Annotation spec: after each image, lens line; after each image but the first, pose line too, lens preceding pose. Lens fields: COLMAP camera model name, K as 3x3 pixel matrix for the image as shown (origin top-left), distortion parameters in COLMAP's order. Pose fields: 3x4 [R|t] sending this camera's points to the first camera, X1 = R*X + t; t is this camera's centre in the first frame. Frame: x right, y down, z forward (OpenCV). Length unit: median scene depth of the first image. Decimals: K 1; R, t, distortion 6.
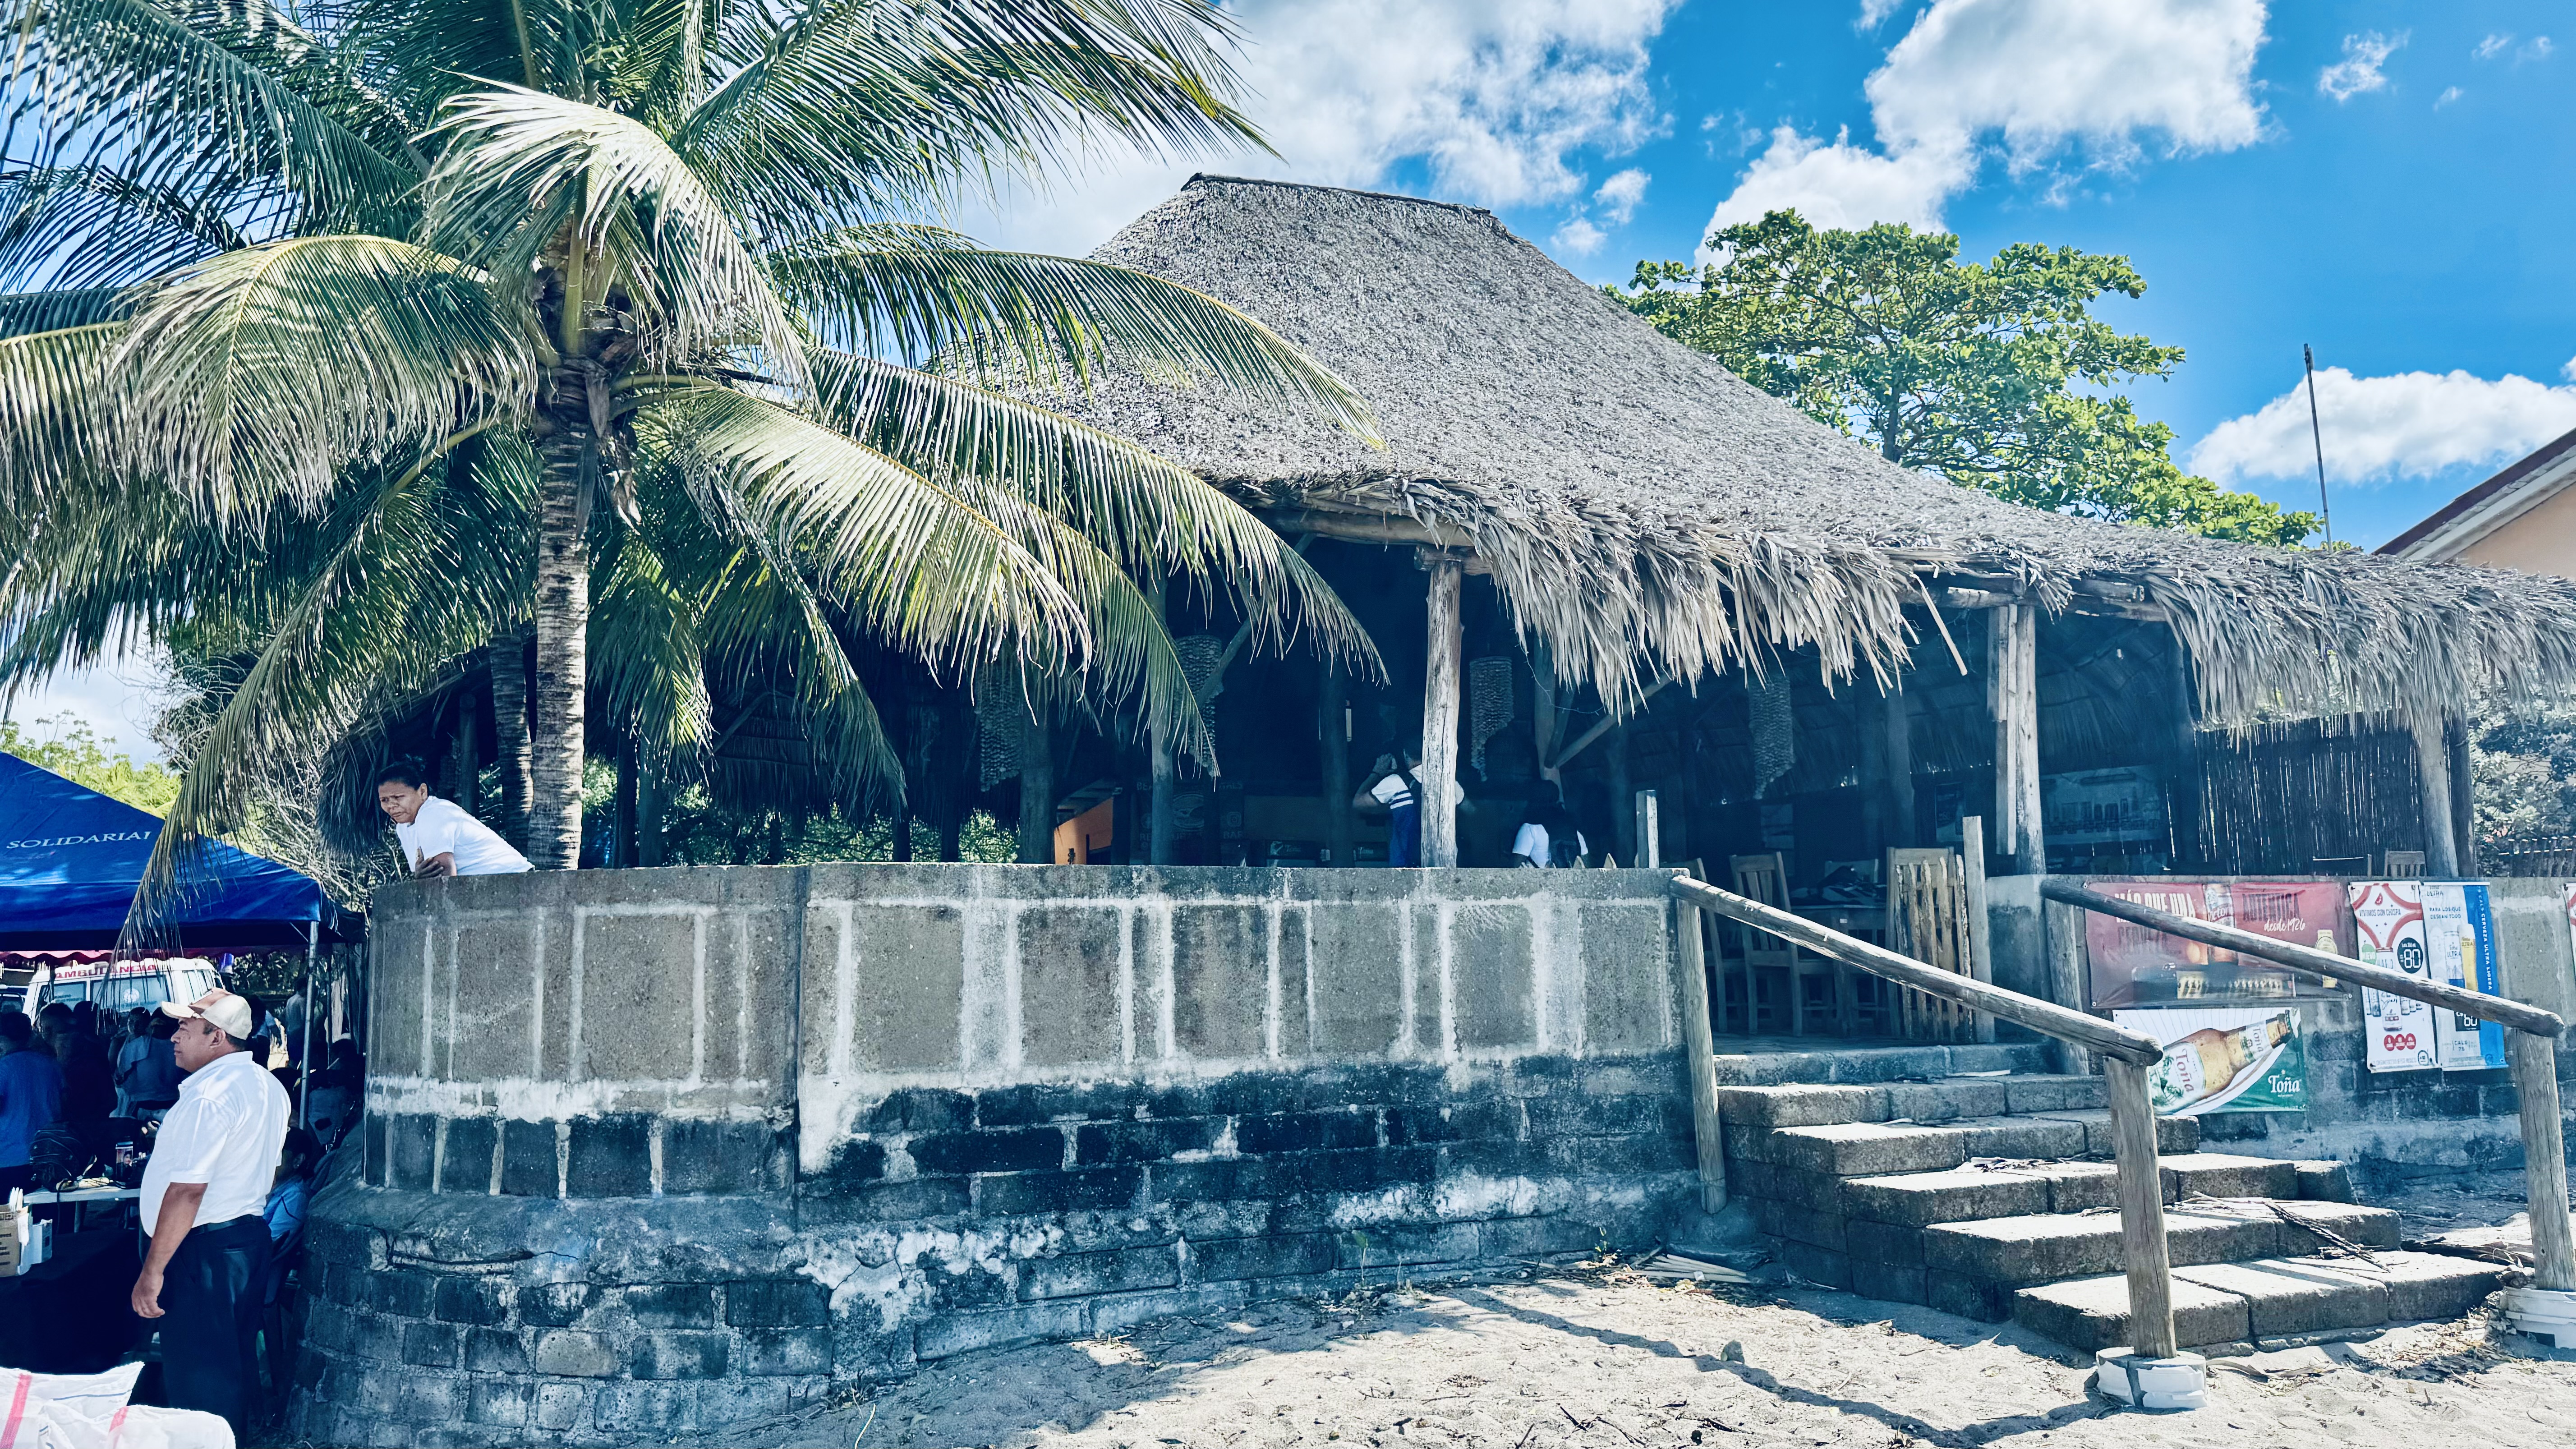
lens RADIAL K [[1781.3, 0, 1296.6], [0, 1781.3, 717.1], [0, 0, 1]] dist [0.013815, -0.006445]
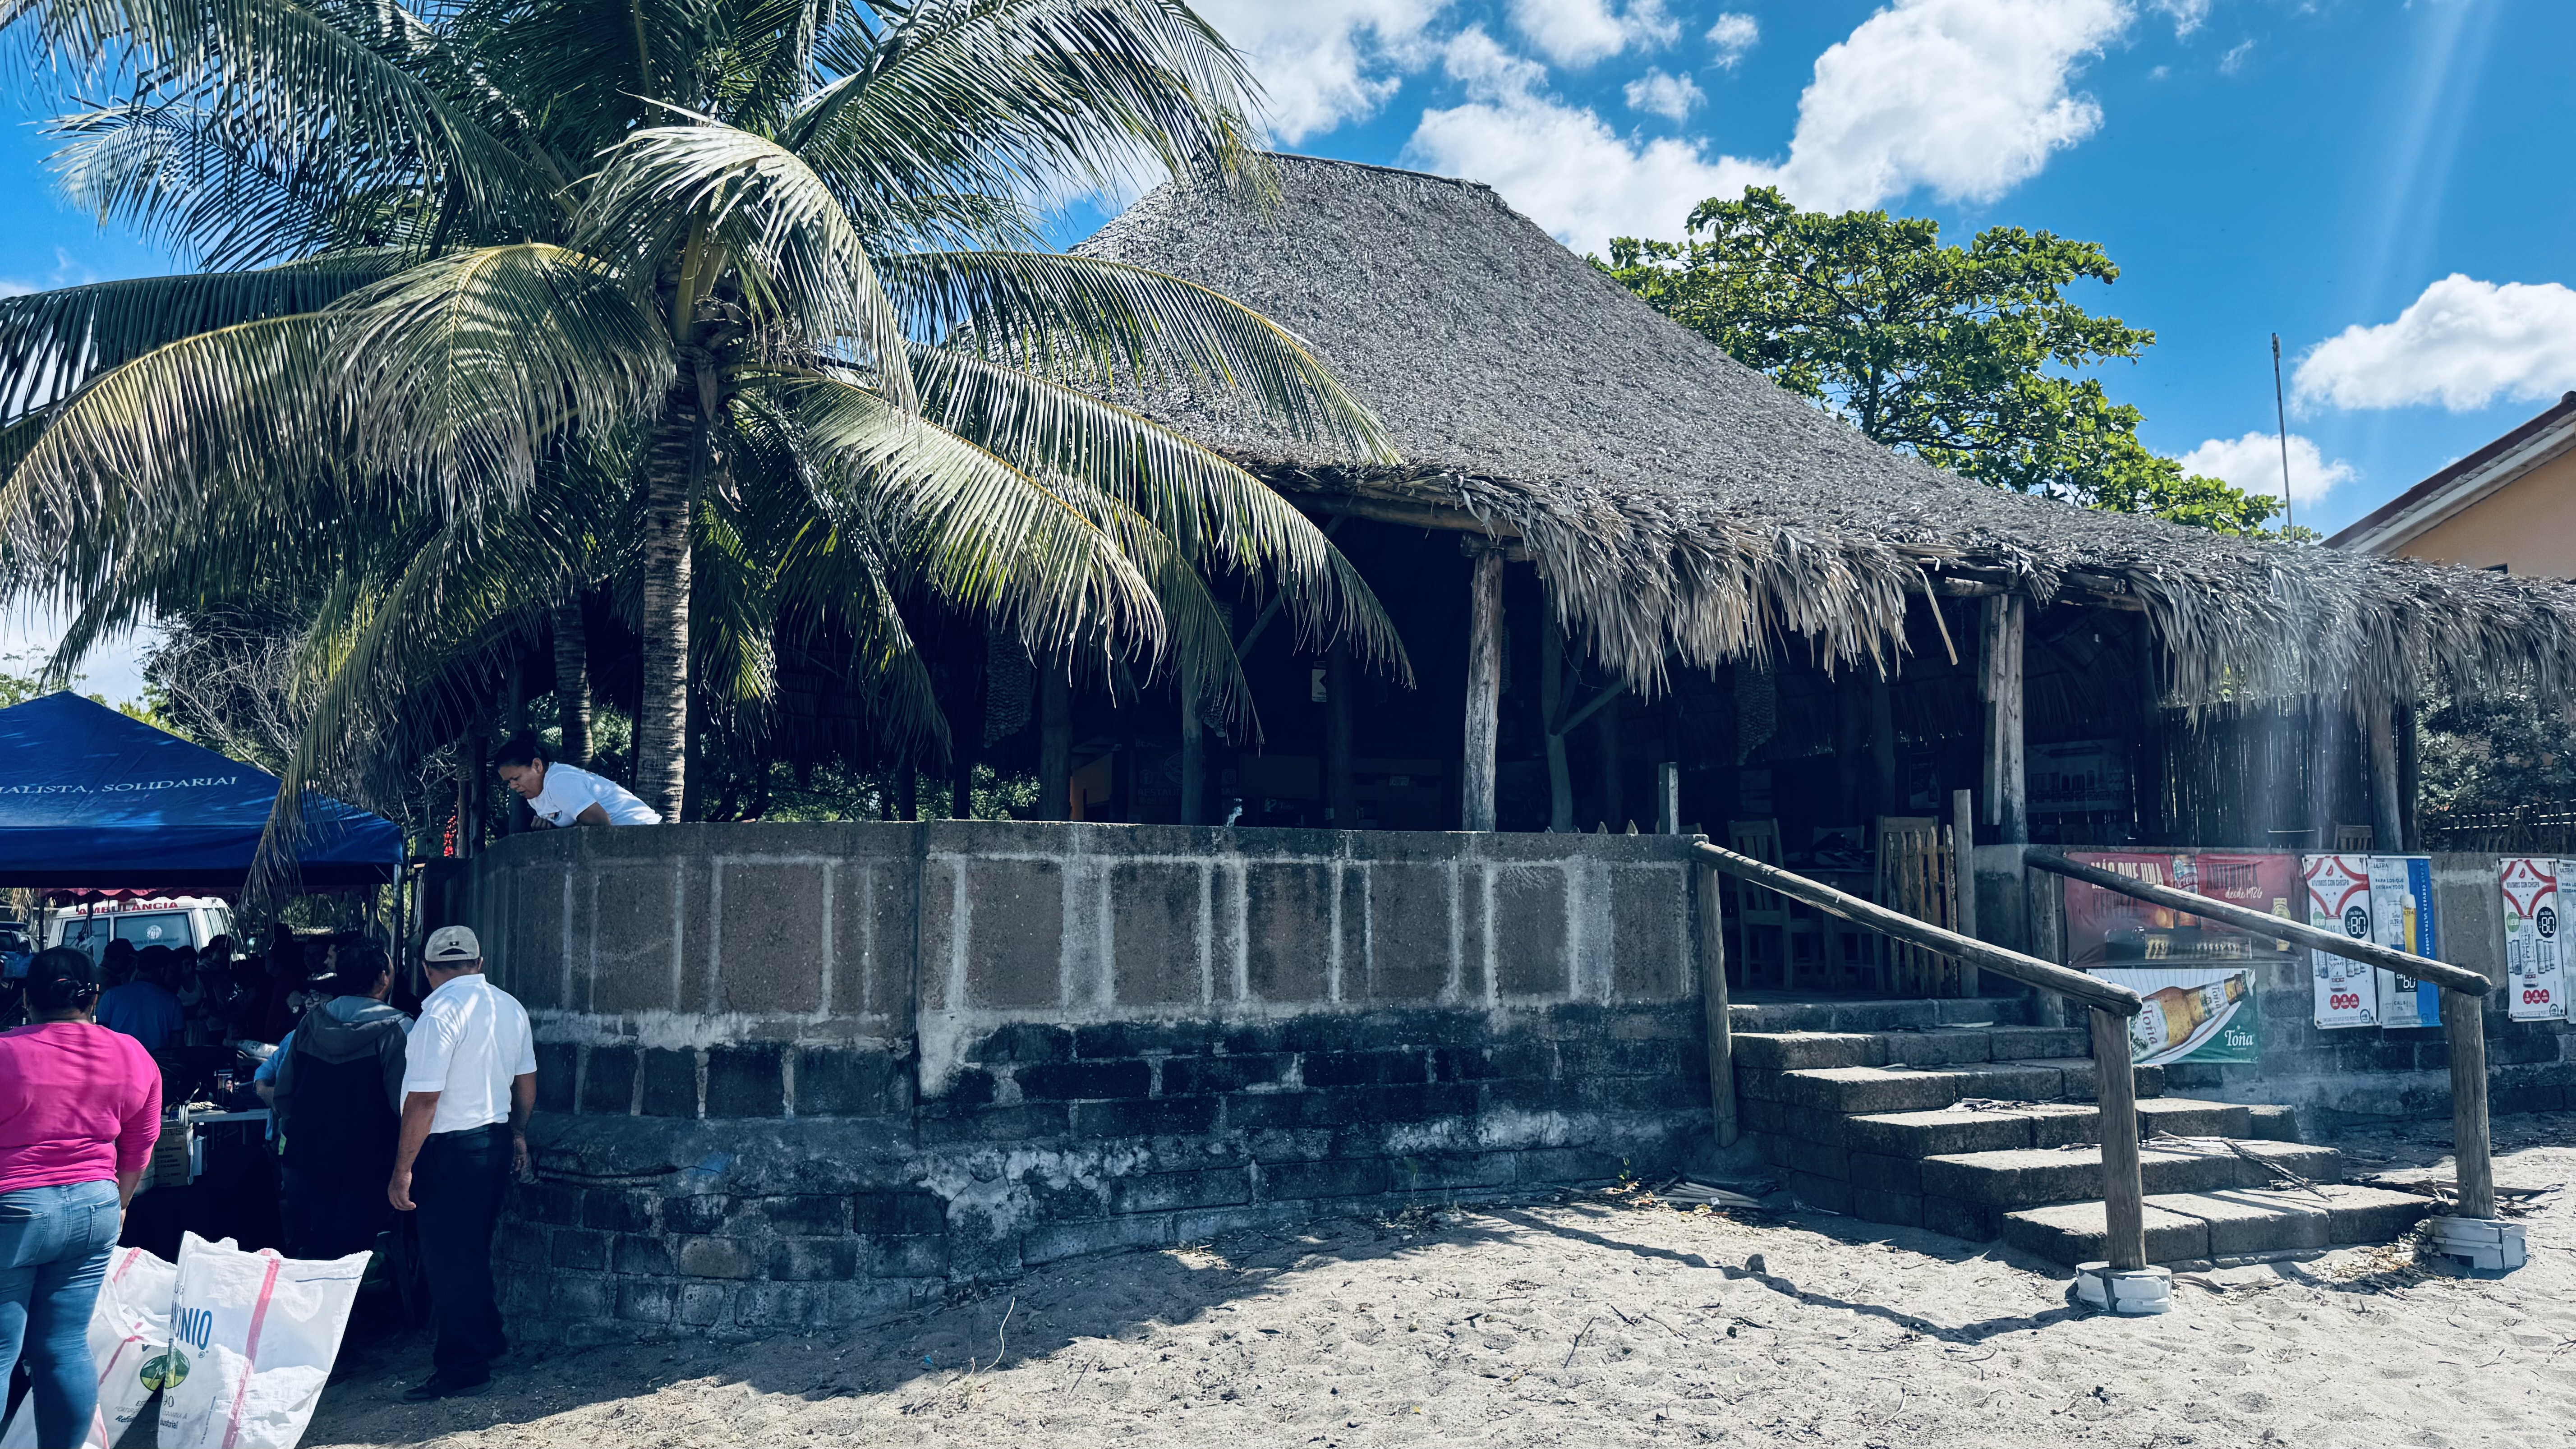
lens RADIAL K [[1763.1, 0, 1288.0], [0, 1763.1, 724.5], [0, 0, 1]] dist [0.006089, -0.001820]
pose [[0.999807, 0.015219, 0.012444, -0.060041], [-0.015574, 0.999459, 0.028972, -0.011500], [-0.011996, -0.029160, 0.999503, -0.088564]]
